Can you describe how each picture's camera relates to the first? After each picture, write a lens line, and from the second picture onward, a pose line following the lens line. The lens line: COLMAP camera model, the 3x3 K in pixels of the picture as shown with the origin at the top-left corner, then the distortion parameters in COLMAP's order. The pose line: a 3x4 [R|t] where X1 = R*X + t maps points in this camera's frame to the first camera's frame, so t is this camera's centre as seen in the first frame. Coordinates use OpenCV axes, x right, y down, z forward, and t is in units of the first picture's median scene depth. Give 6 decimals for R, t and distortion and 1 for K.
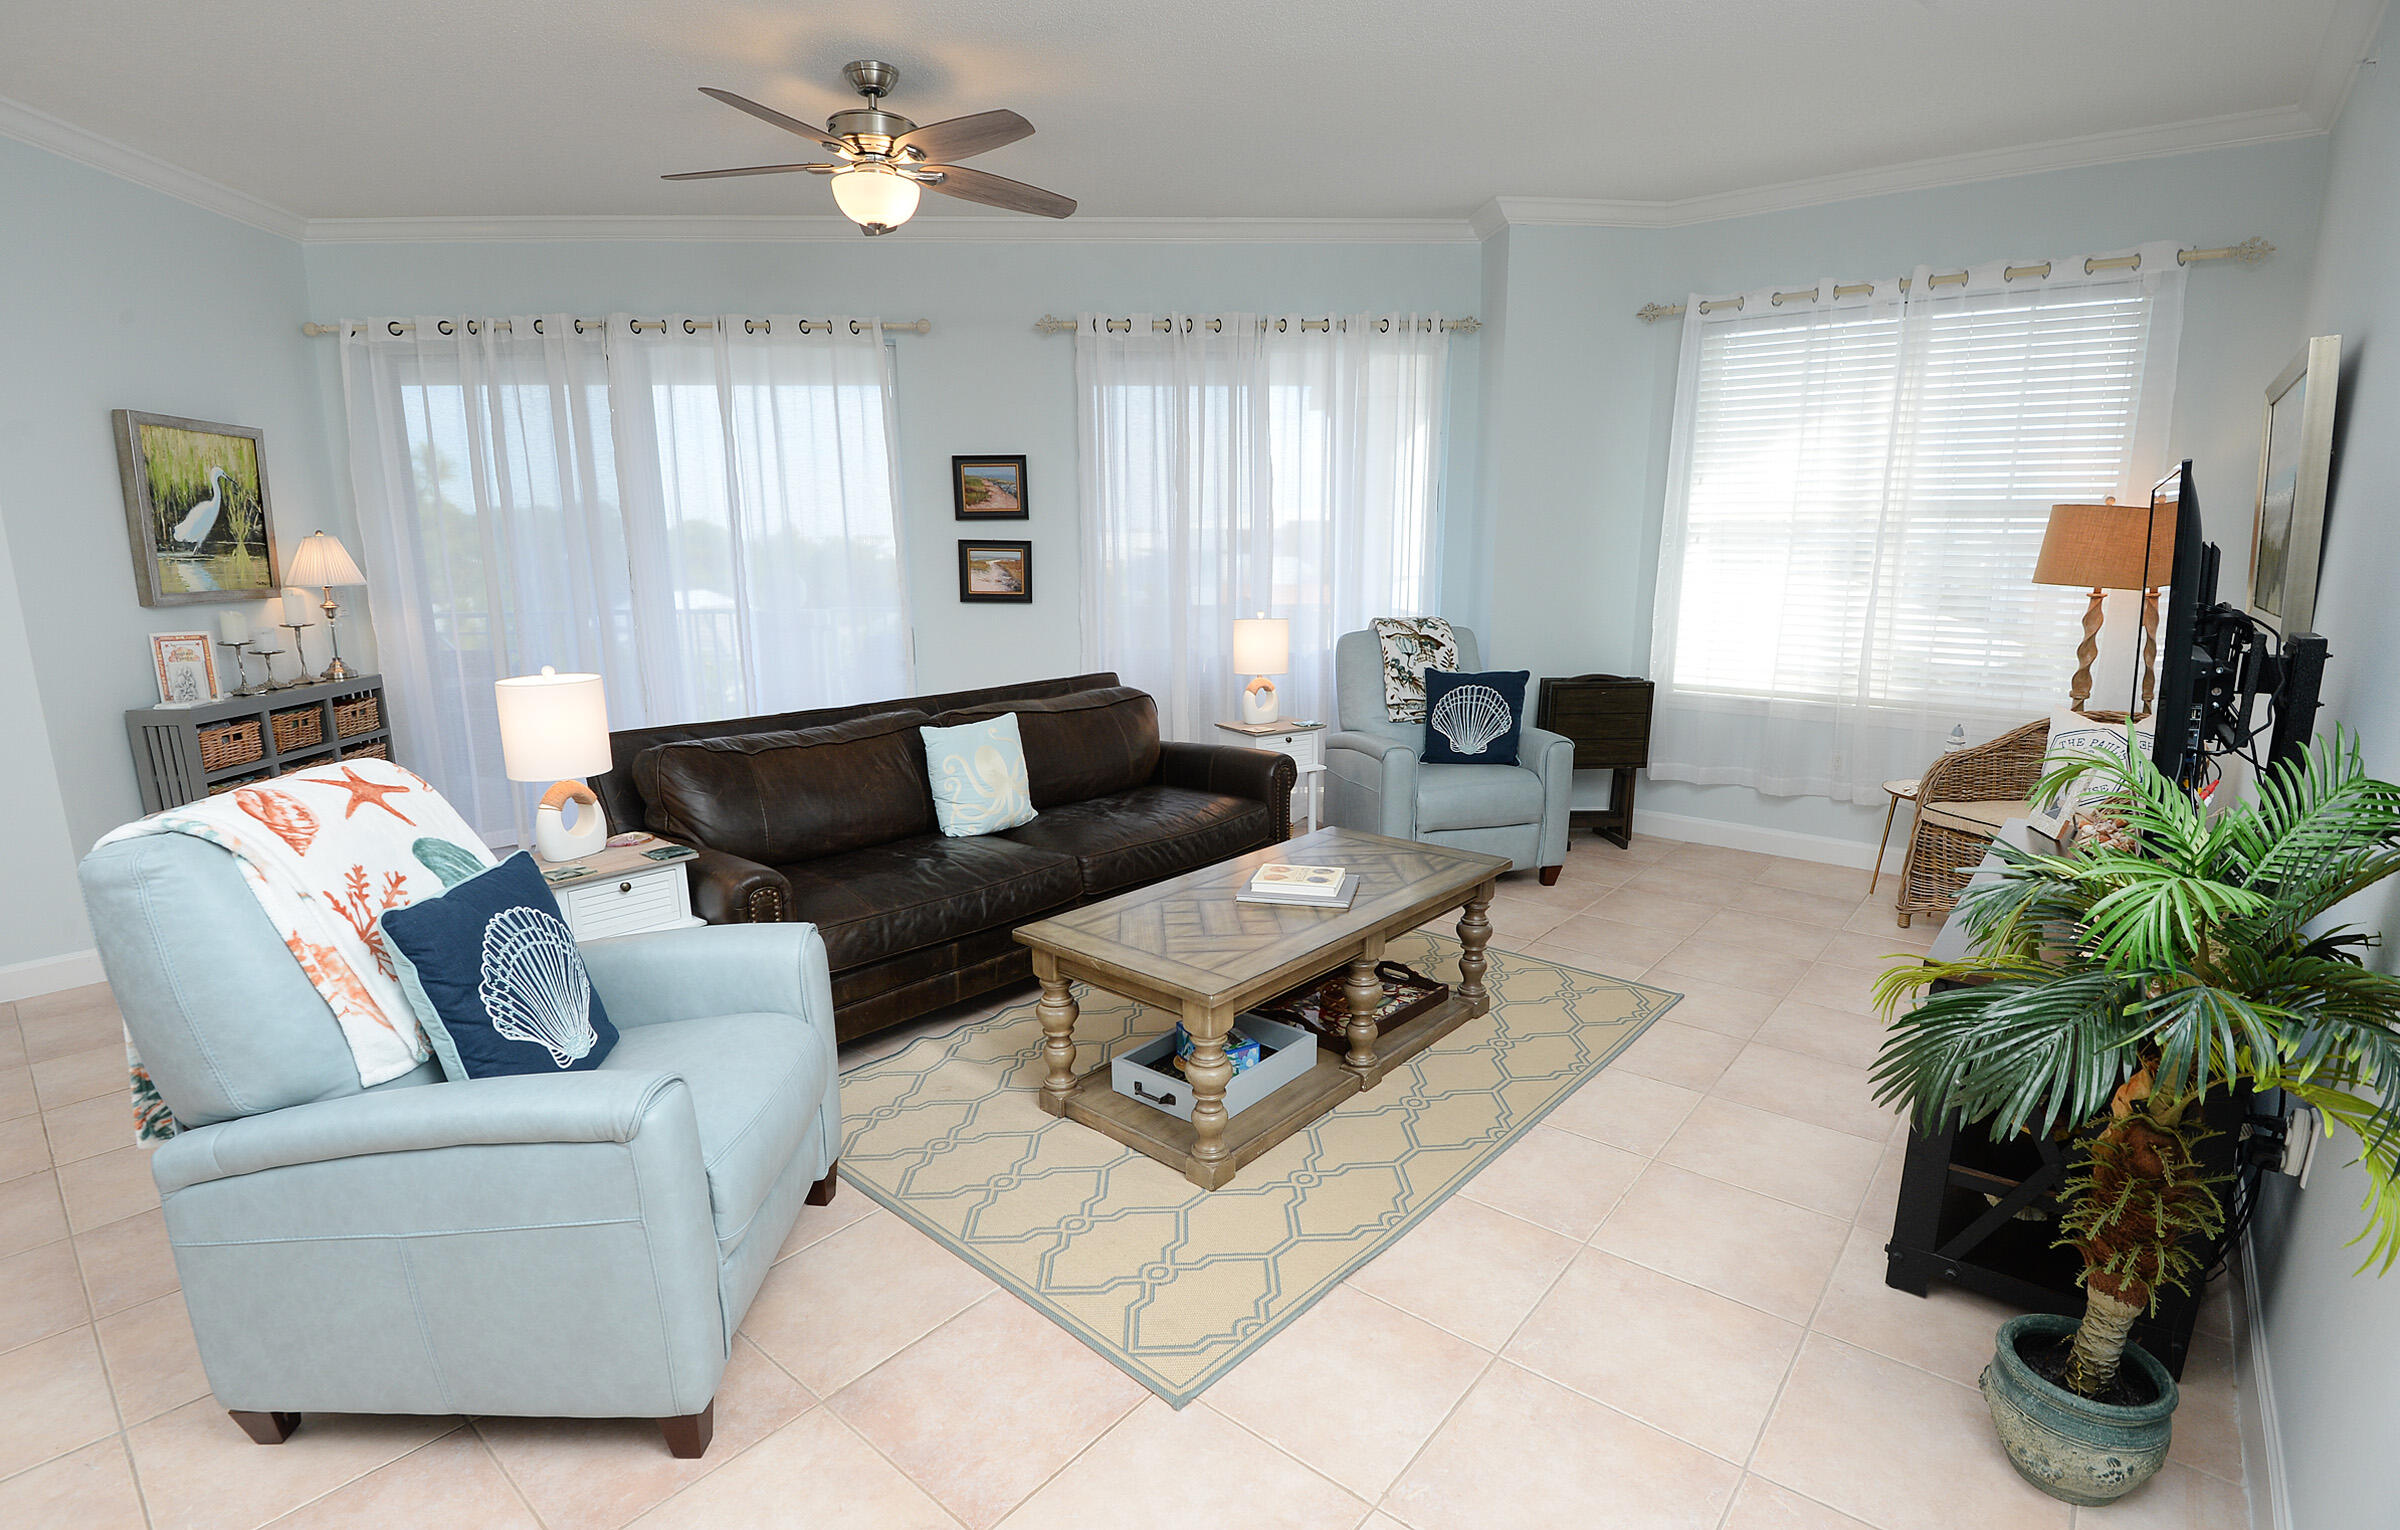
lens RADIAL K [[1109.8, 0, 1171.4], [0, 1109.8, 815.5], [0, 0, 1]] dist [-0.002625, -0.020291]
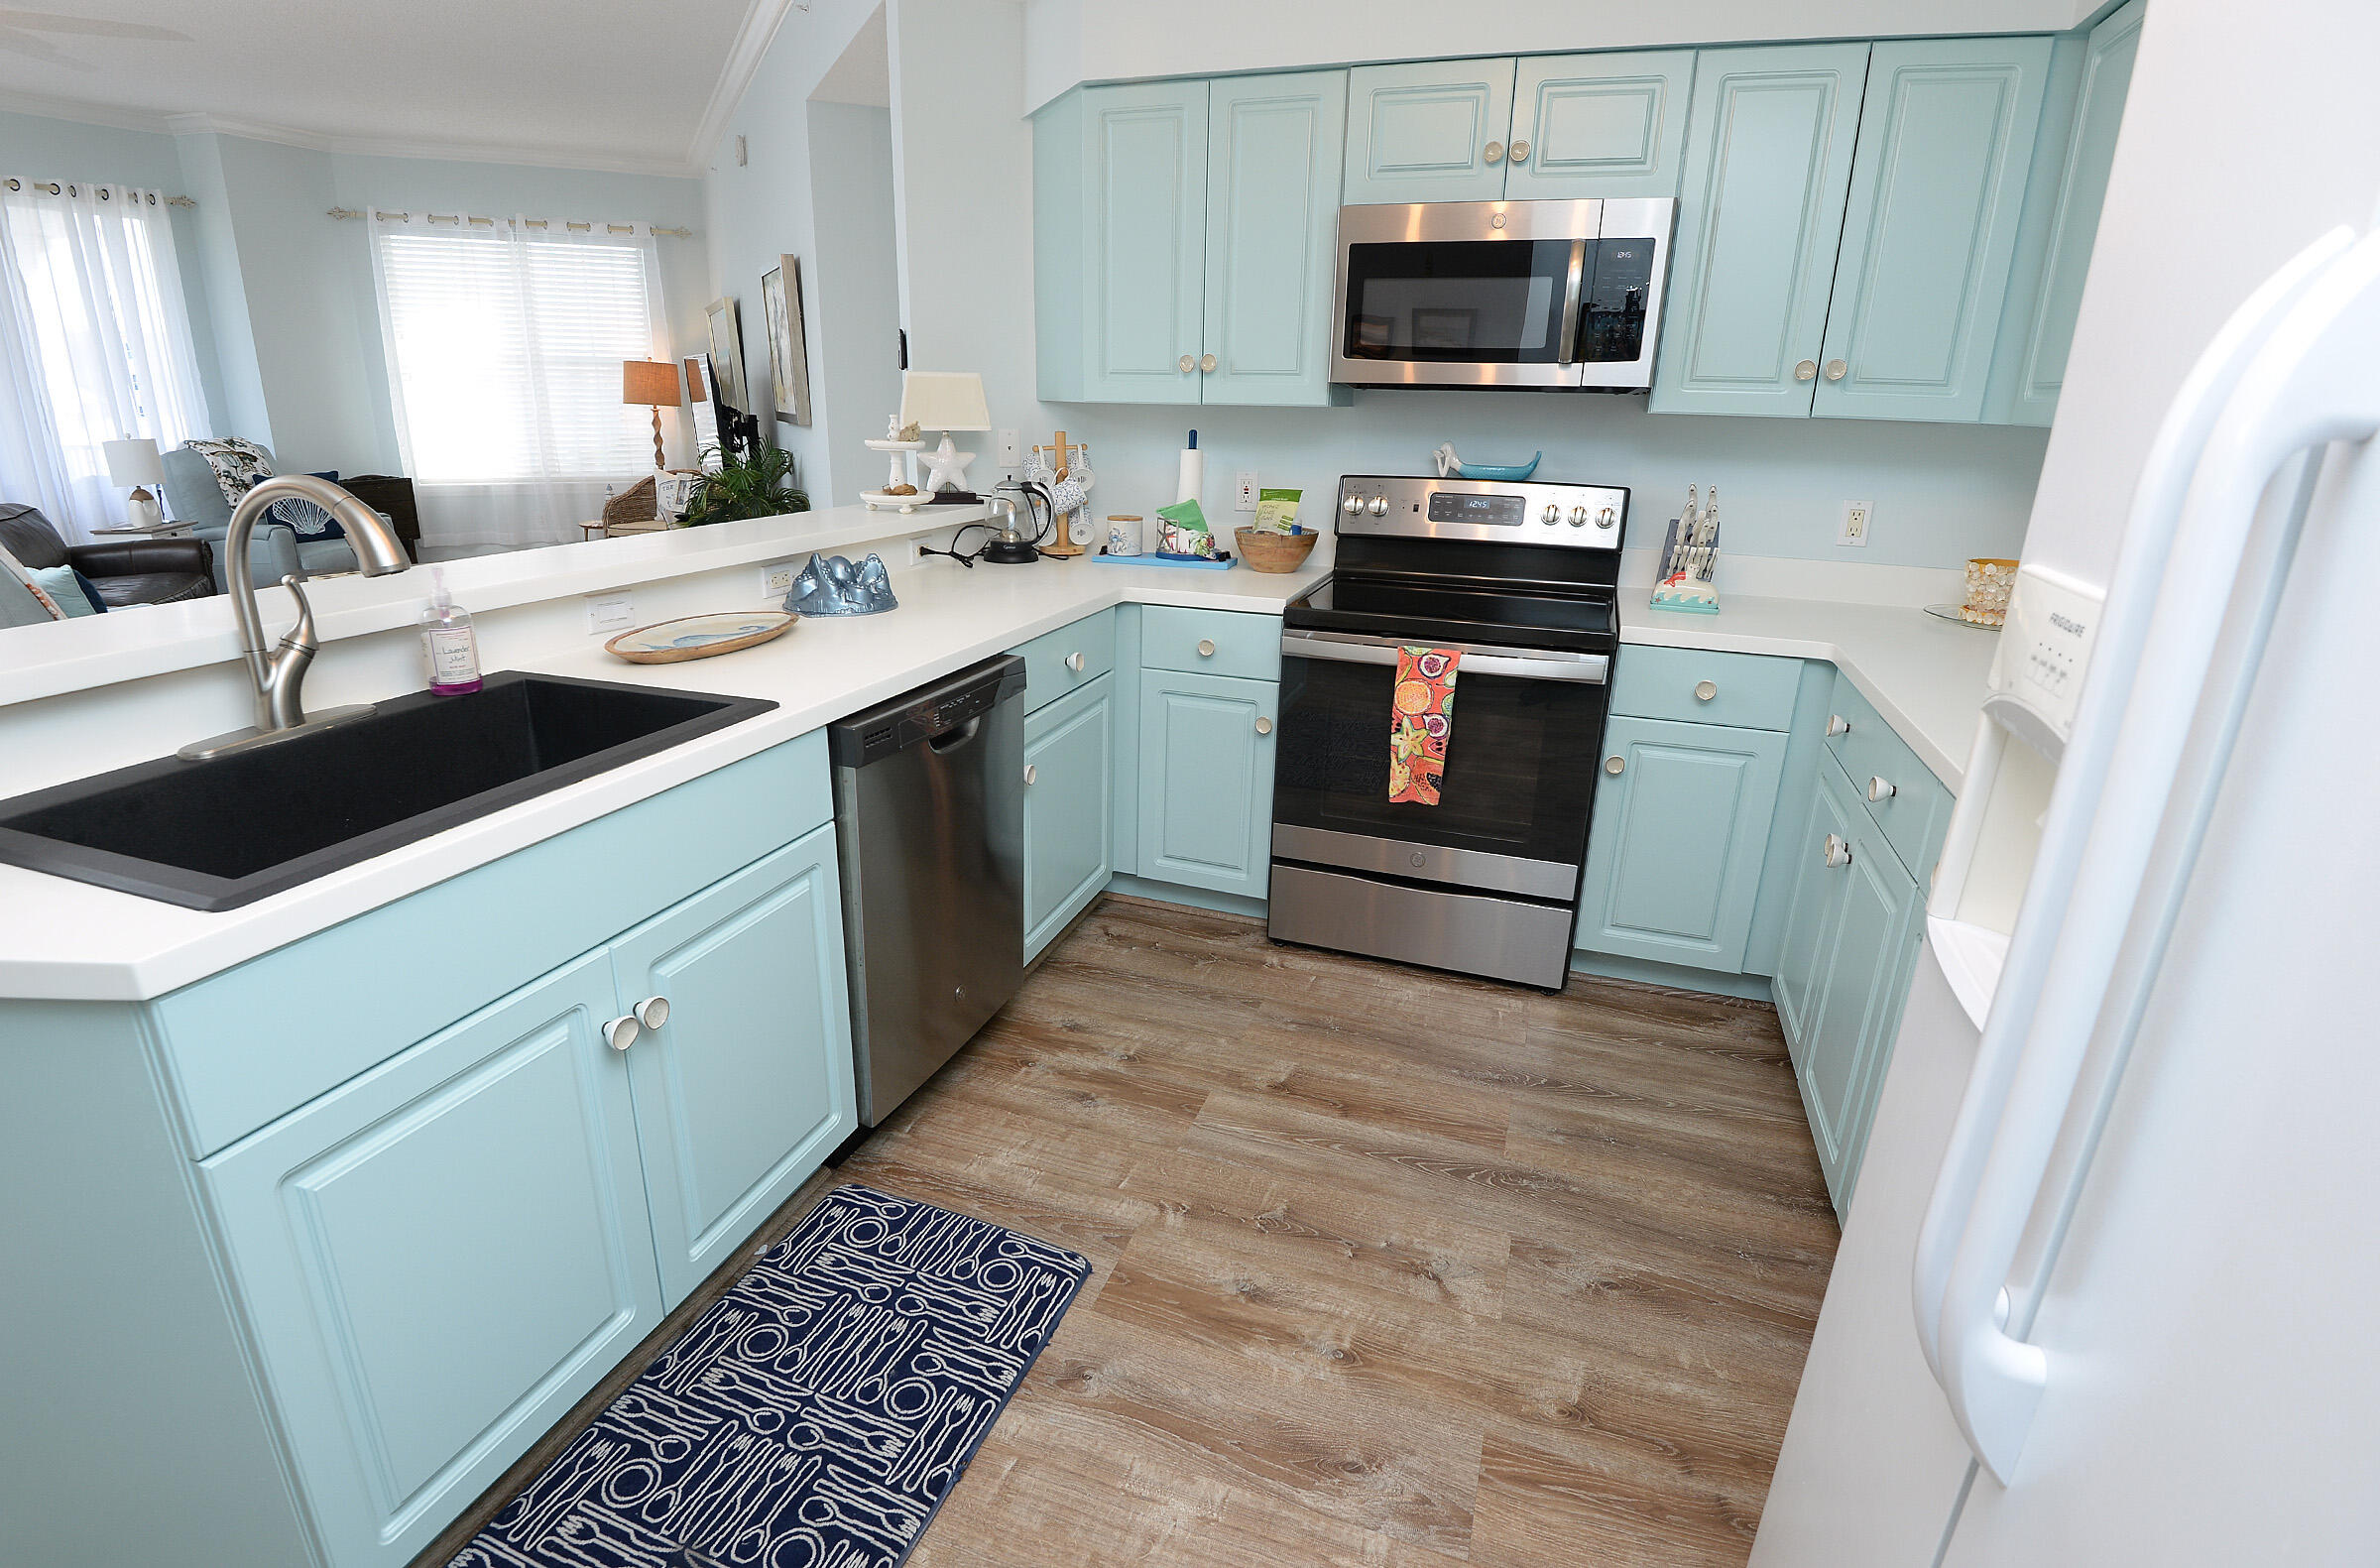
lens RADIAL K [[1204.0, 0, 1190.0], [0, 1204.0, 784.0], [0, 0, 1]] dist [-0.053738, 0.000208]
pose [[0.397365, -0.266745, 0.878036, -0.650666], [0.189479, 0.960051, 0.205910, 0.148852], [-0.897885, 0.084548, 0.432034, -0.566579]]
